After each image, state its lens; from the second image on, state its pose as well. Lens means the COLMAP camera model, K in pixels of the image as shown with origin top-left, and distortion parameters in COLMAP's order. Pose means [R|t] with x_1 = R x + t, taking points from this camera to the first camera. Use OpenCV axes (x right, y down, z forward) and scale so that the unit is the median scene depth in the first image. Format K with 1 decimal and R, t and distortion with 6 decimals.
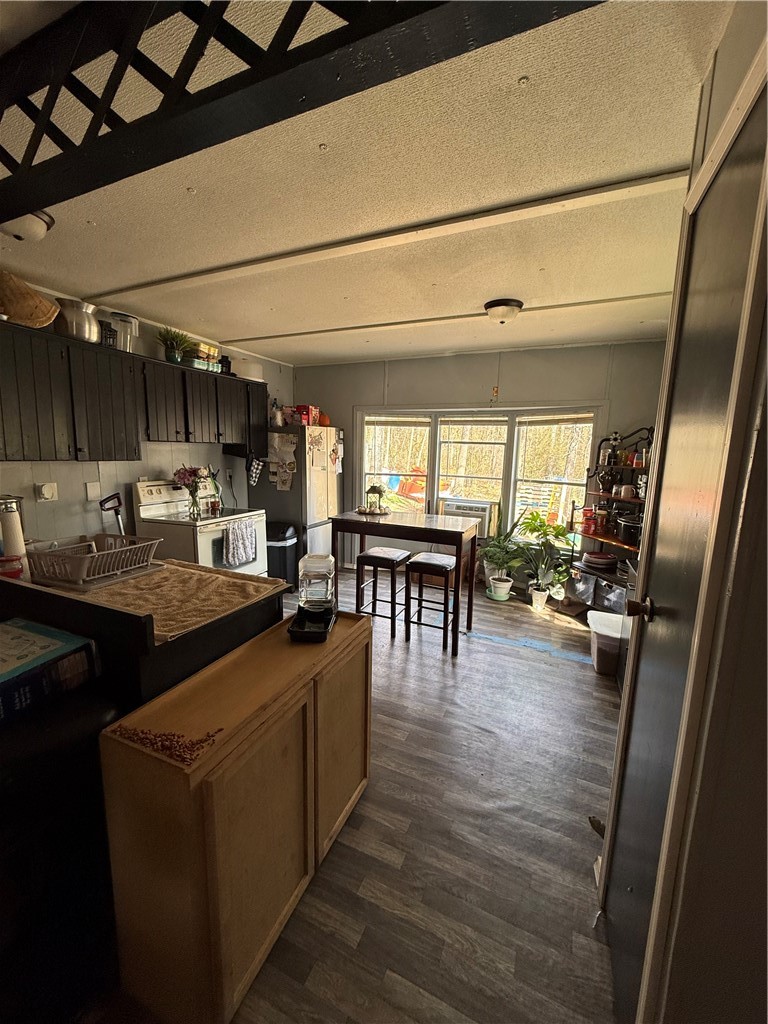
lens RADIAL K [[412.2, 0, 385.4], [0, 412.2, 510.2], [0, 0, 1]] dist [0.001283, 0.000000]
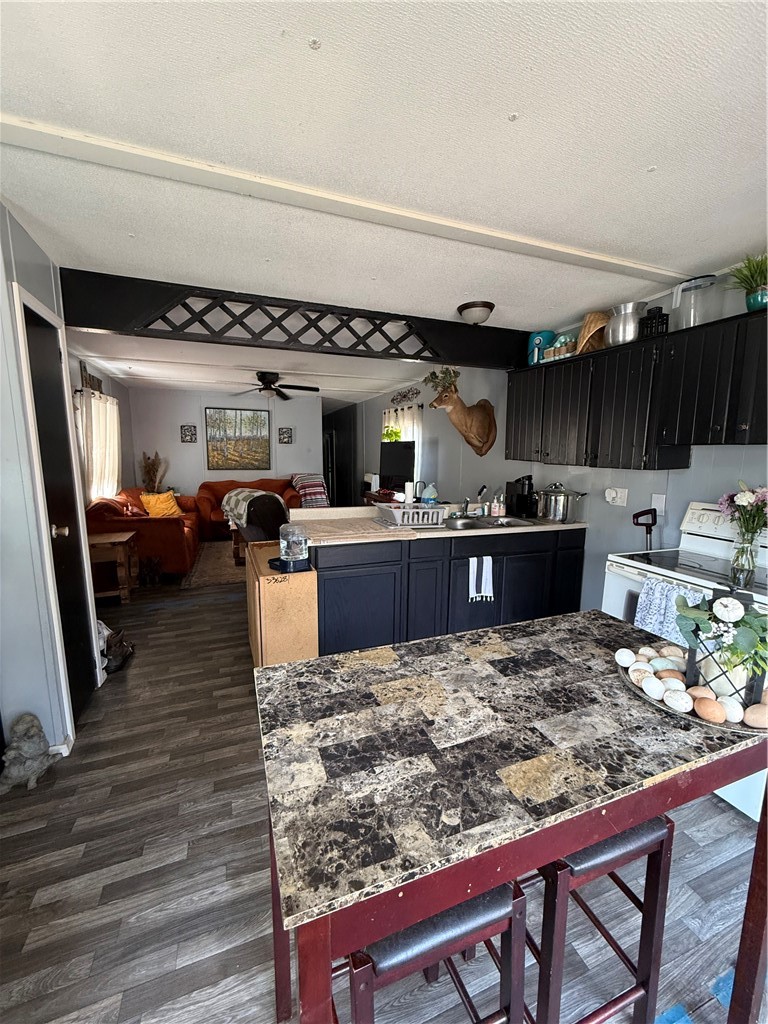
lens RADIAL K [[412.2, 0, 384.1], [0, 412.2, 513.0], [0, 0, 1]] dist [0.001283, 0.000000]
pose [[-0.701607, 0.074502, -0.708658, 0.334210], [-0.134658, 0.962737, 0.234531, -0.156320], [0.699725, 0.259975, -0.665431, 1.180696]]
